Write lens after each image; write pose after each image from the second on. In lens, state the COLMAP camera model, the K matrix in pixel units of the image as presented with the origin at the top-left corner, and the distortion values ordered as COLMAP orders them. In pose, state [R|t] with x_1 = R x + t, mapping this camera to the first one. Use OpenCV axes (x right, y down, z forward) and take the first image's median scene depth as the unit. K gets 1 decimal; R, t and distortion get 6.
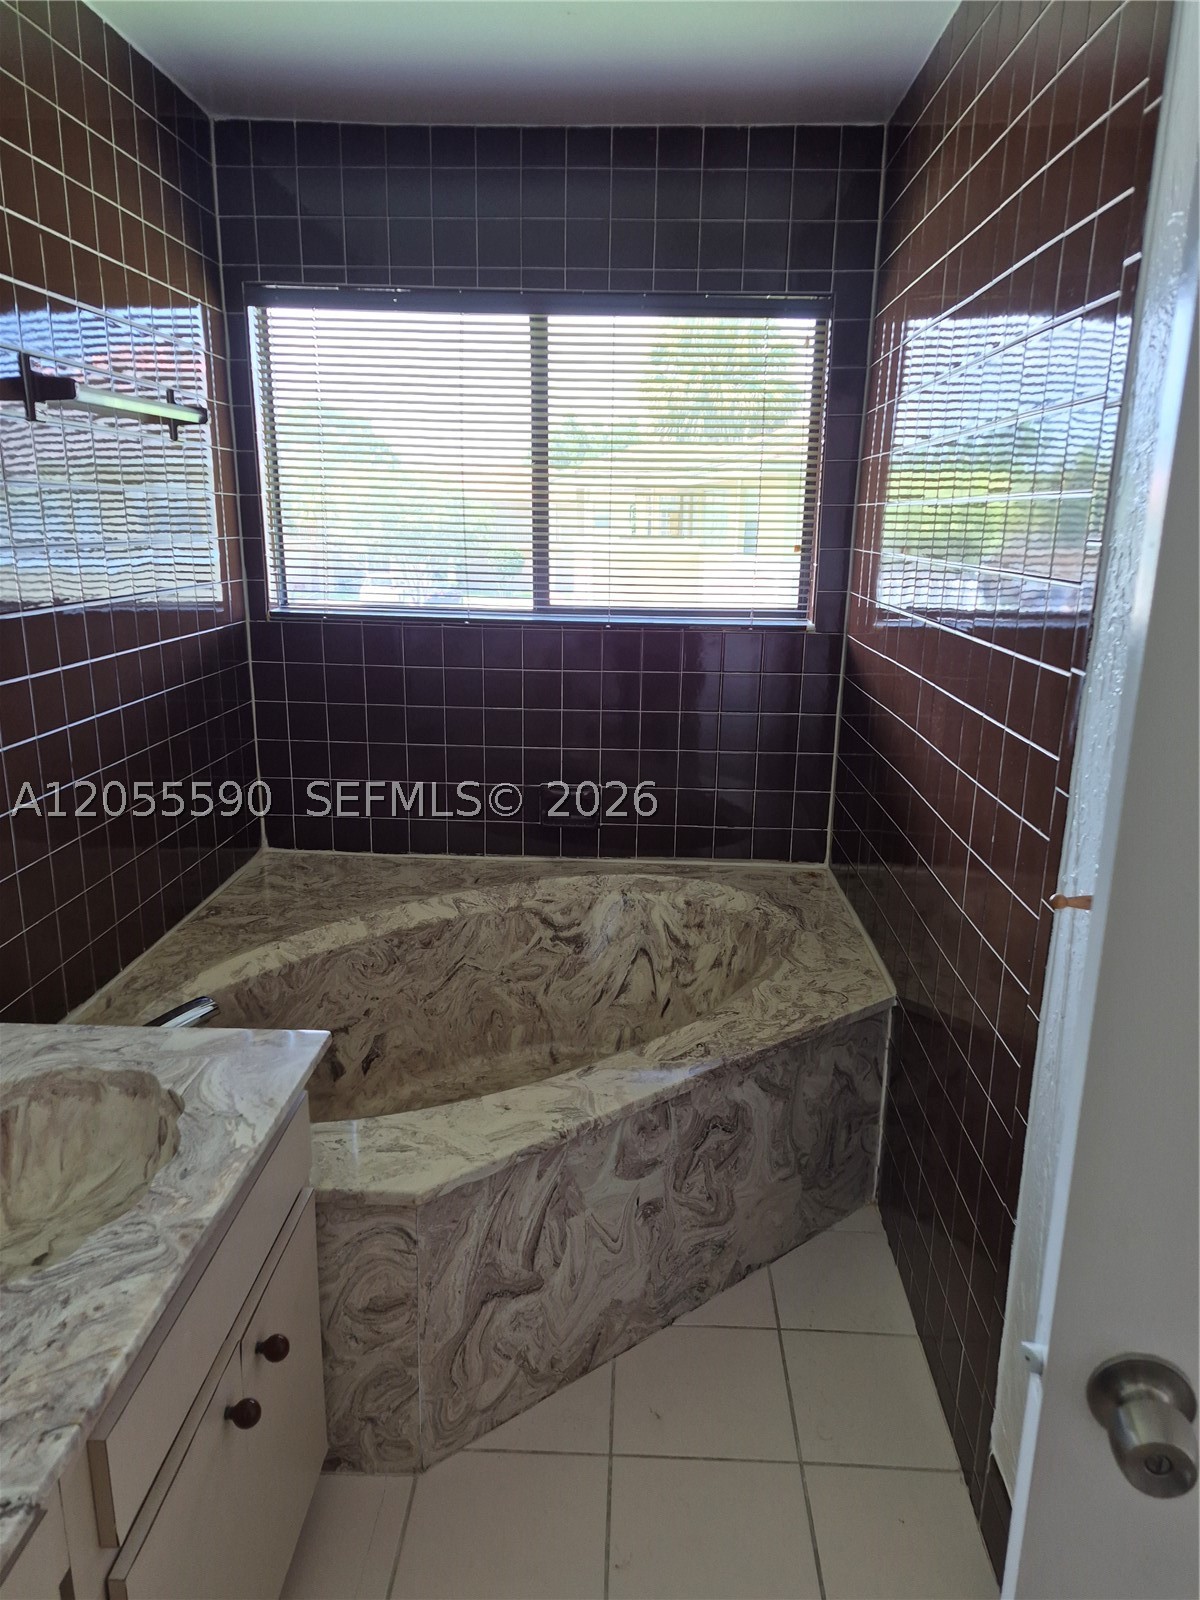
lens RADIAL K [[1140.0, 0, 616.5], [0, 1140.0, 829.5], [0, 0, 1]] dist [0.157916, -0.208288]
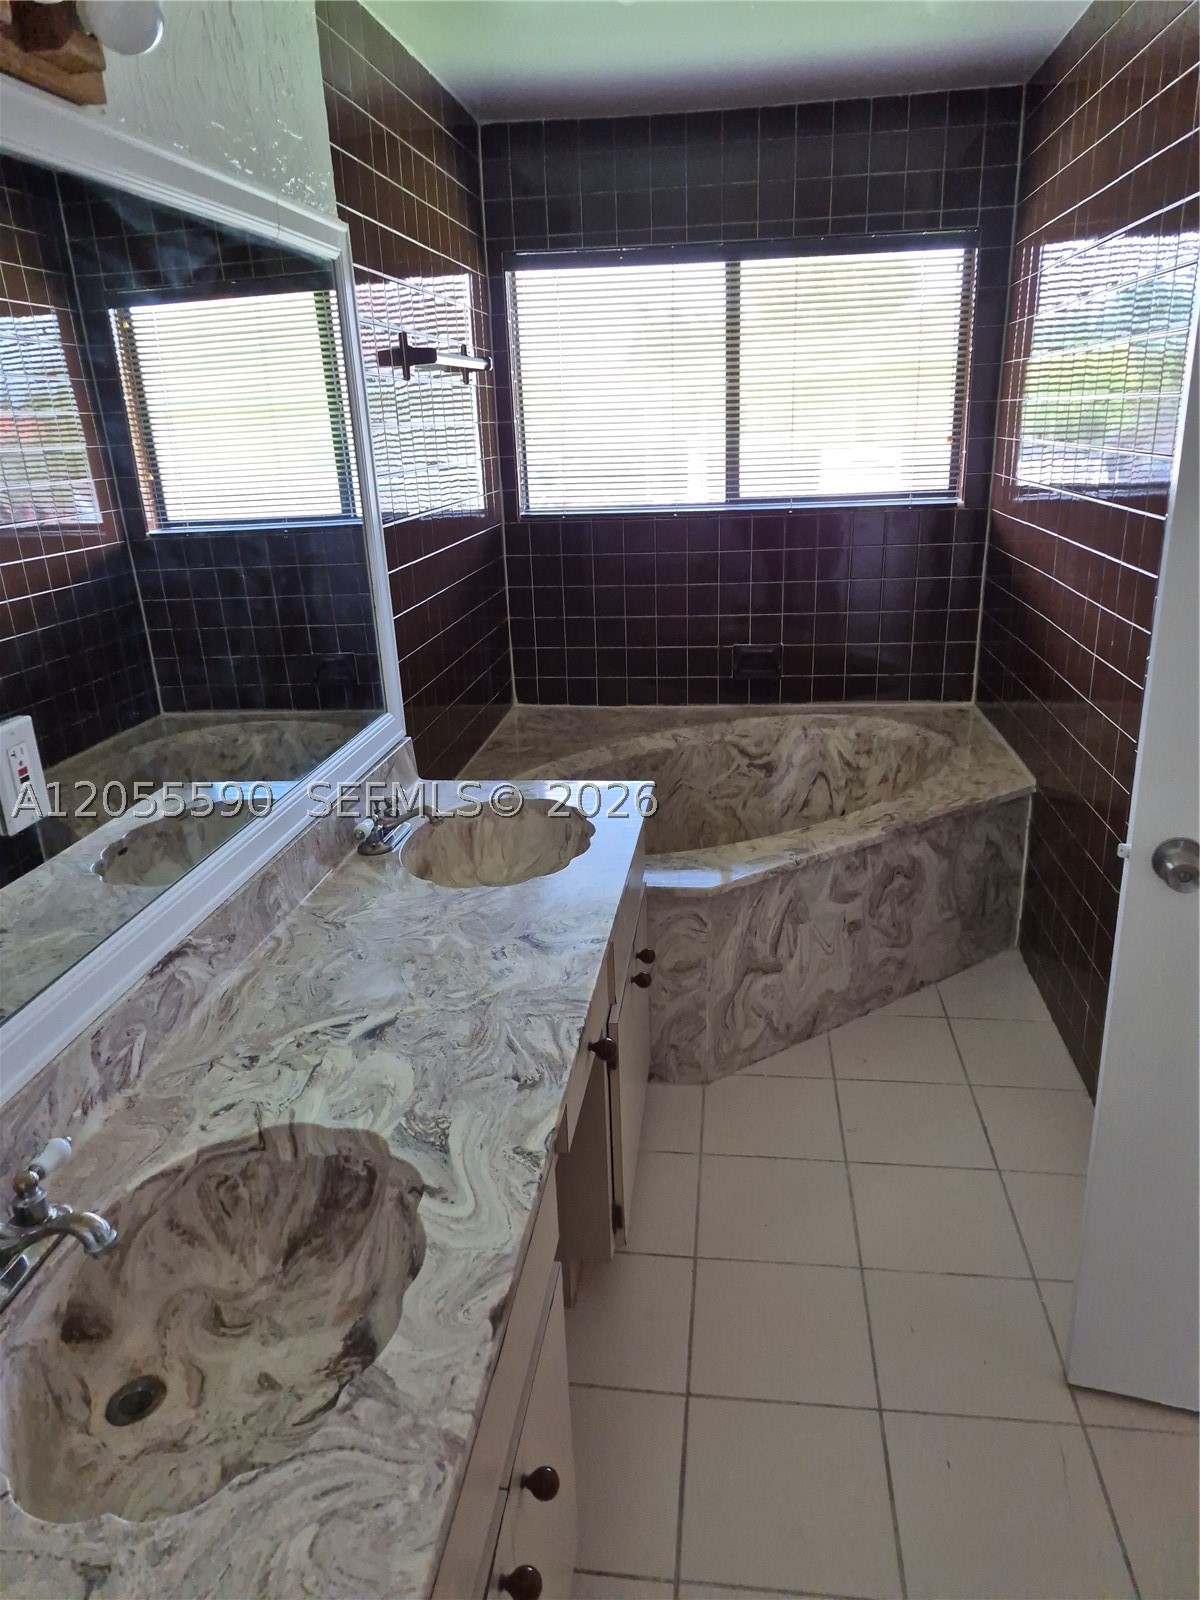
lens RADIAL K [[1163.1, 0, 600.0], [0, 1163.1, 800.0], [0, 0, 1]] dist [0.134377, -0.146699]
pose [[0.994553, -0.017789, -0.102707, -0.100969], [0.022936, 0.998528, 0.049148, 0.076820], [0.101682, -0.051236, 0.993497, -0.345815]]
